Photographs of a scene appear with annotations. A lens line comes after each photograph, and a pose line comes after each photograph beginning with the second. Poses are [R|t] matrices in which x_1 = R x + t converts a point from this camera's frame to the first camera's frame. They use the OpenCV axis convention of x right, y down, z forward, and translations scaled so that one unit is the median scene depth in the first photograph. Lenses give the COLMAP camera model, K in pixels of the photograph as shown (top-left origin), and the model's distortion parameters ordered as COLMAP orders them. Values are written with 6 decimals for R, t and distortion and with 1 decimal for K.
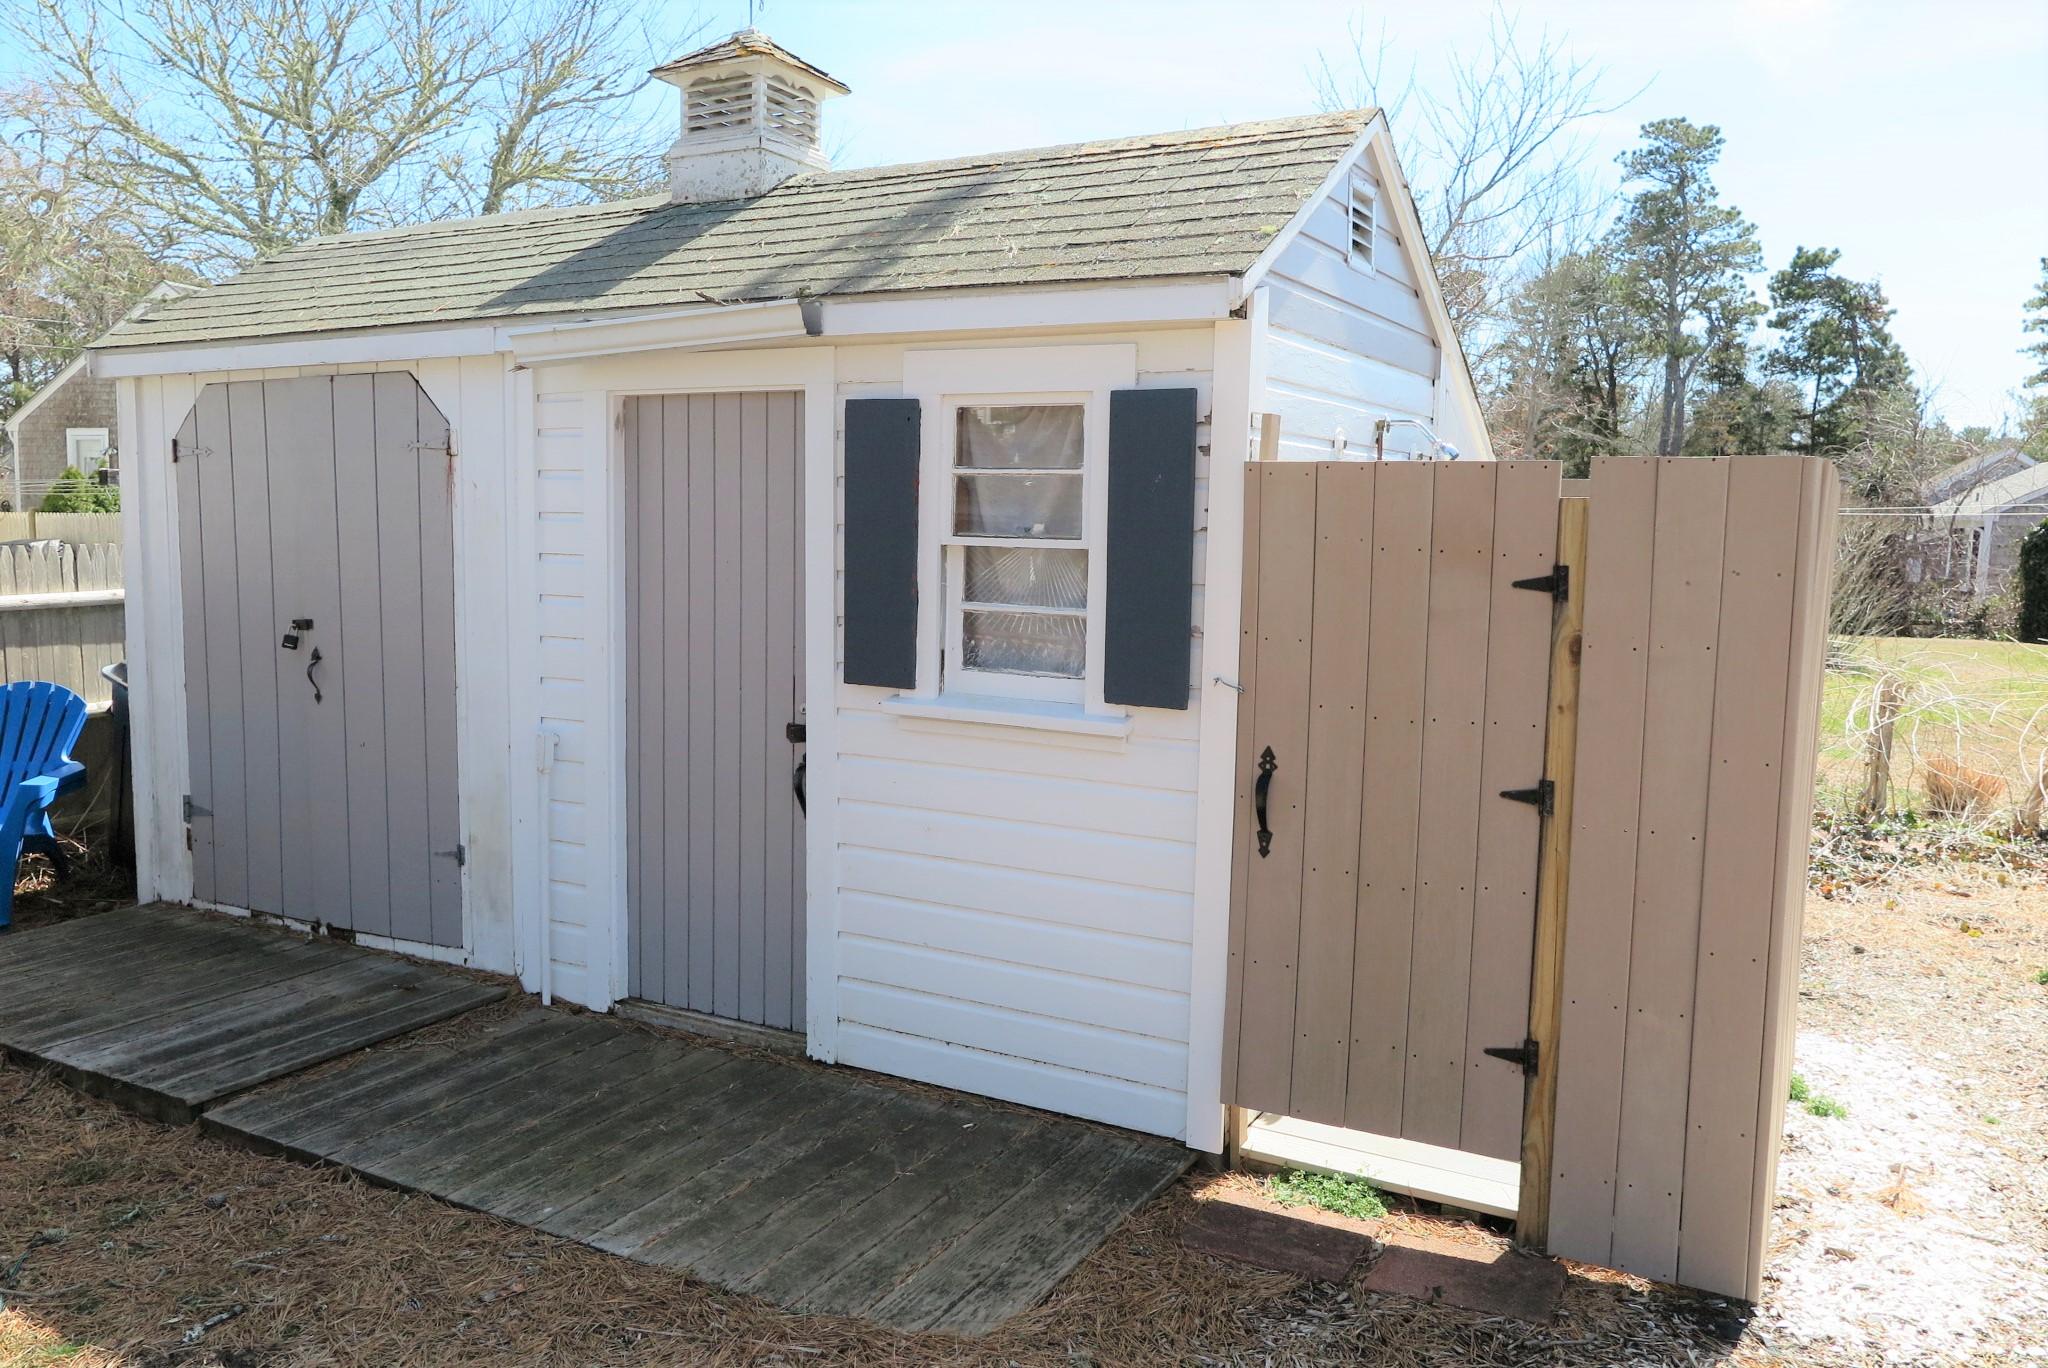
lens RADIAL K [[1558.7, 0, 1024.0], [0, 1558.7, 684.0], [0, 0, 1]] dist [-0.003478, 0.000227]
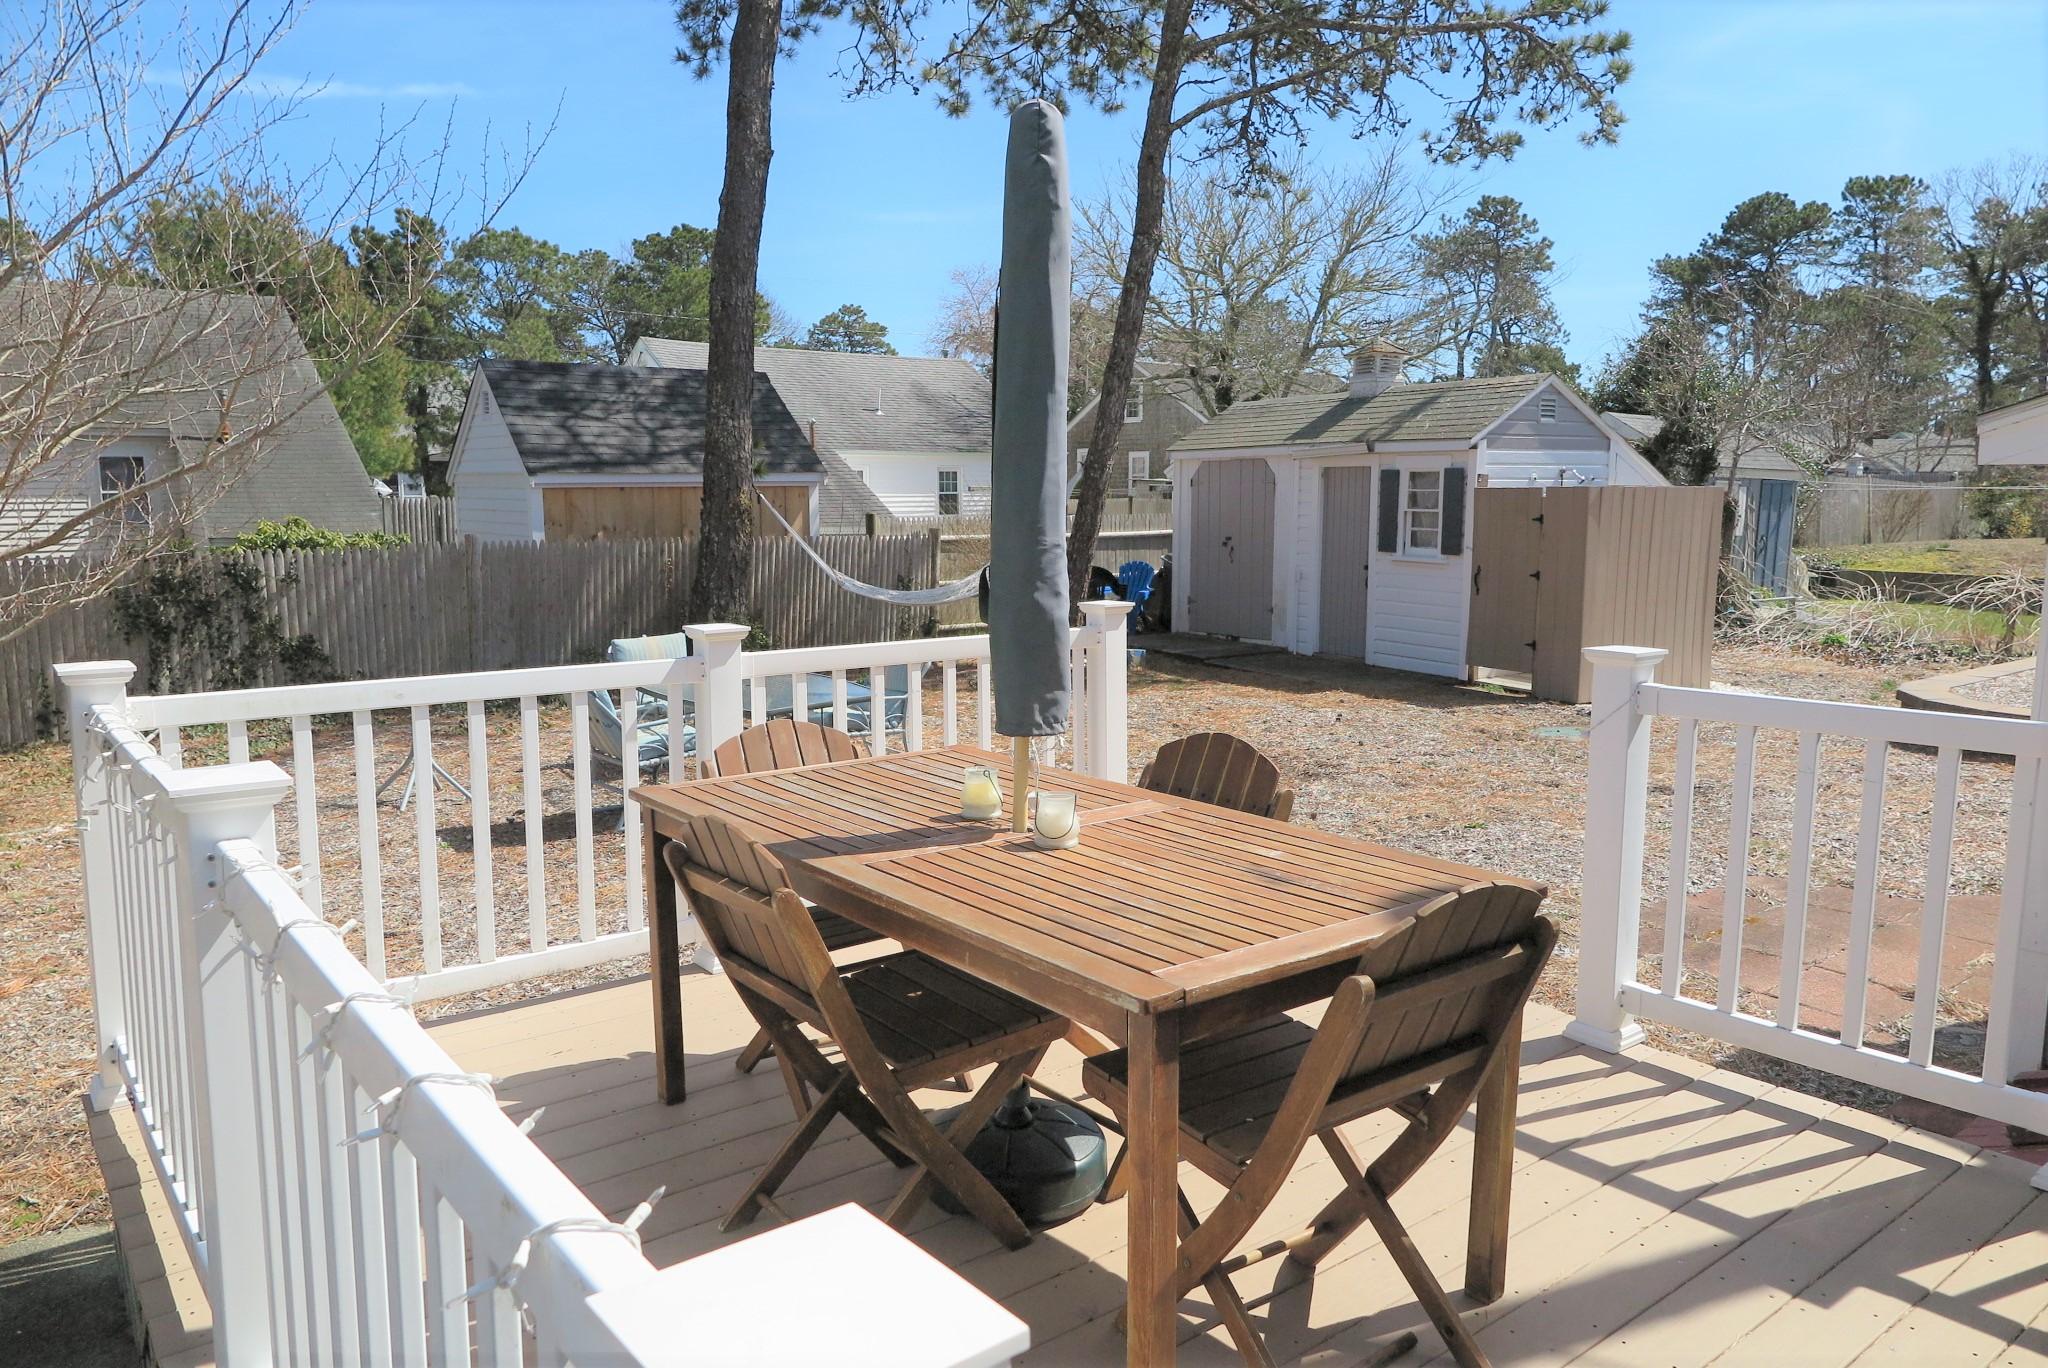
lens RADIAL K [[1394.6, 0, 1024.0], [0, 1394.6, 684.0], [0, 0, 1]] dist [-0.011048, 0.001602]
pose [[0.854158, 0.053748, -0.517229, 0.180187], [-0.038230, 0.998443, 0.040619, 0.043038], [0.518606, -0.014922, 0.854883, -0.446360]]
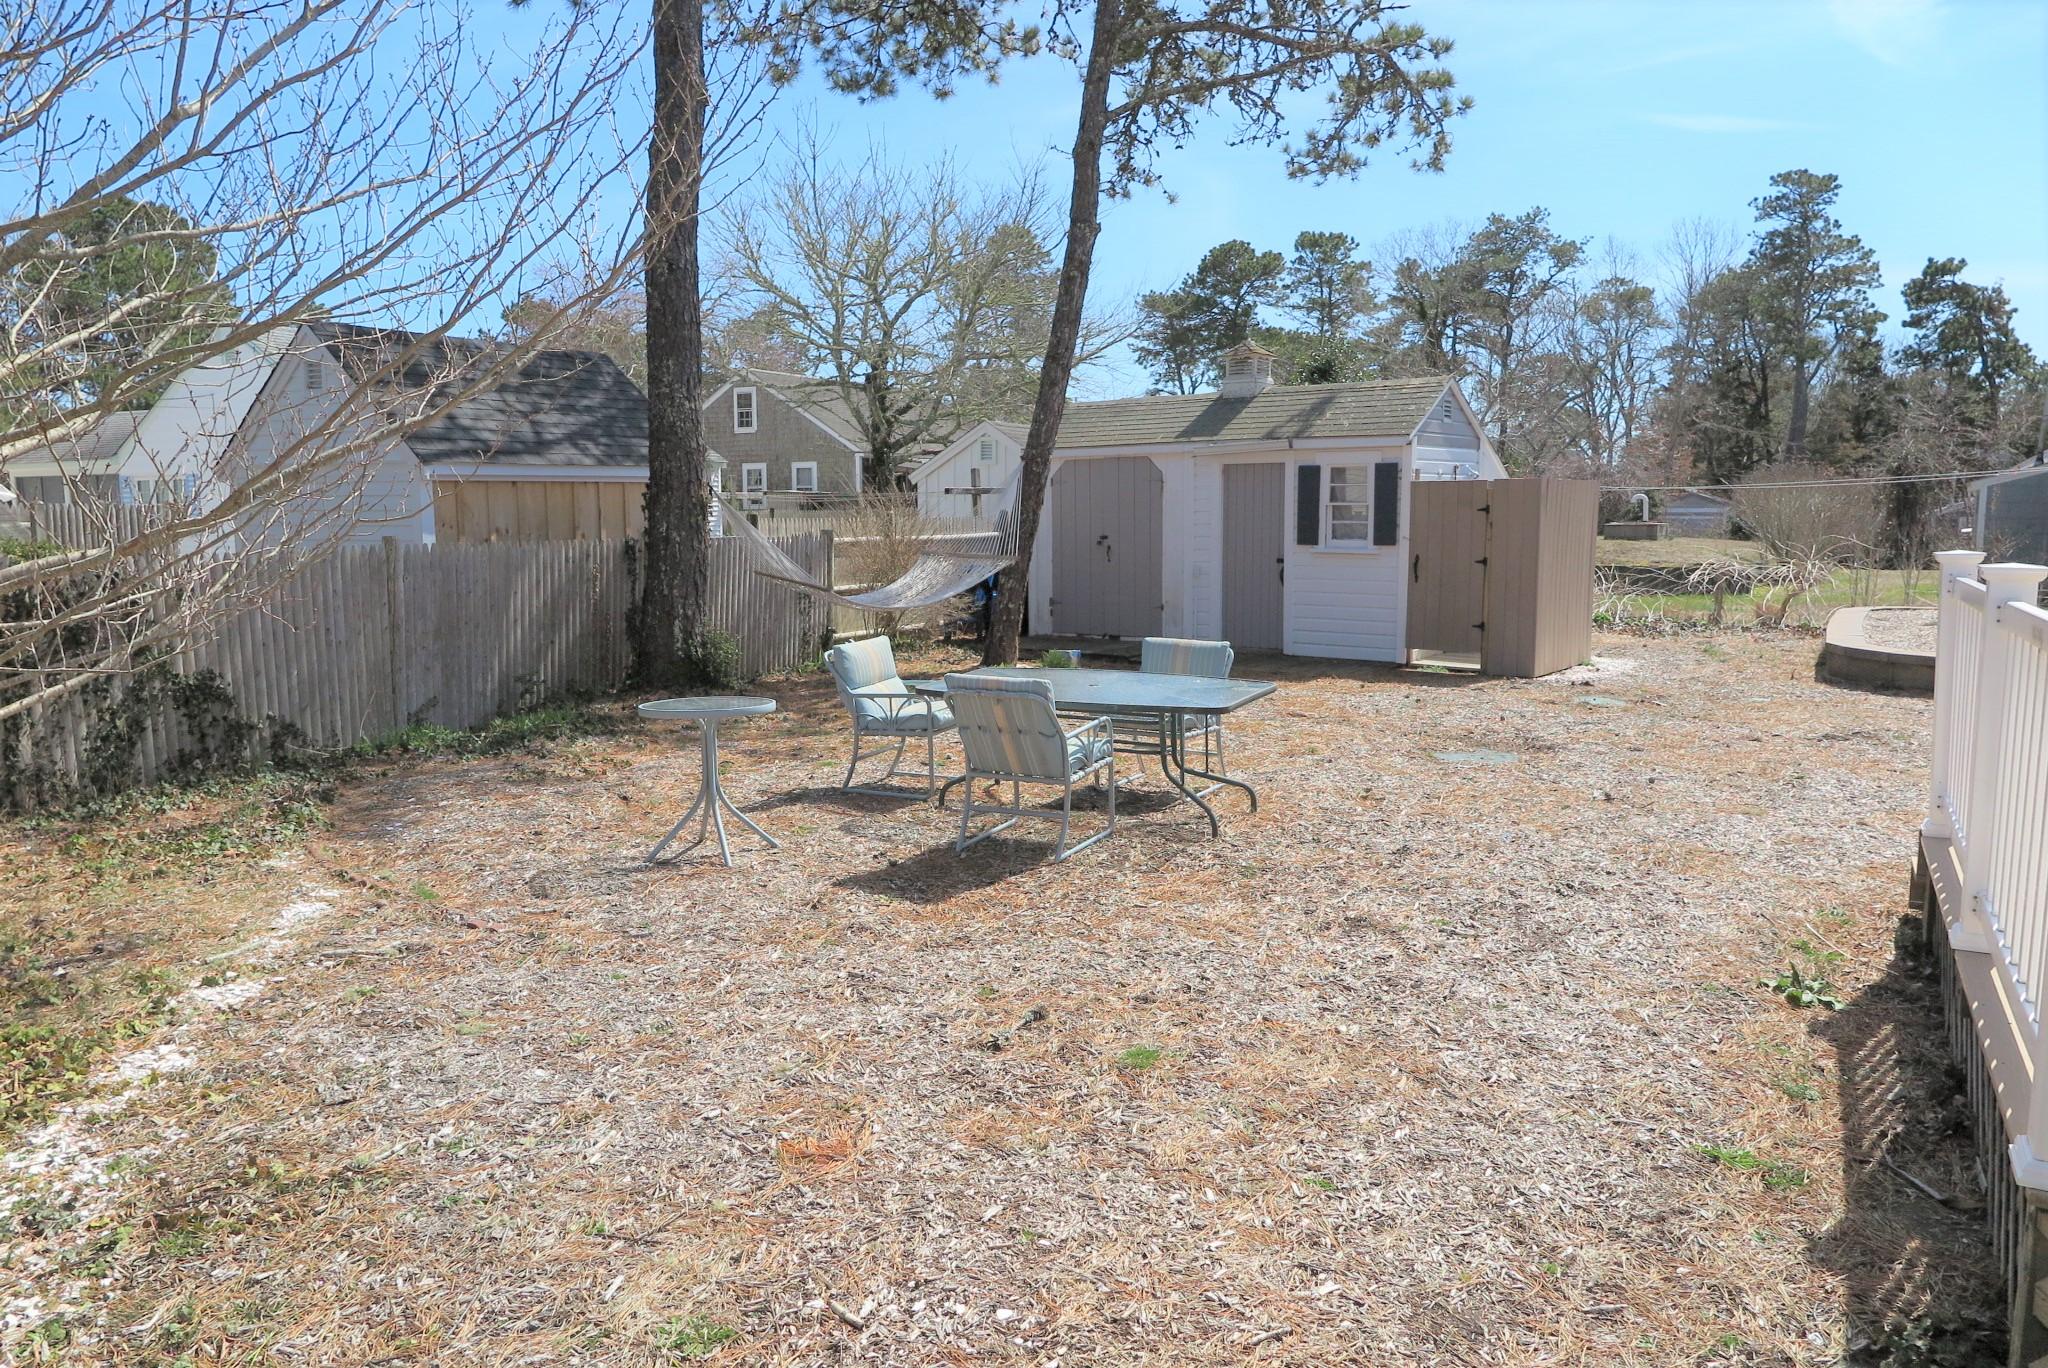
lens RADIAL K [[1394.6, 0, 1024.0], [0, 1394.6, 684.0], [0, 0, 1]] dist [-0.011048, 0.001602]
pose [[0.987449, -0.002969, -0.157910, -0.050090], [0.006217, 0.999779, 0.020075, 0.054608], [0.157815, -0.020805, 0.987249, -0.491864]]
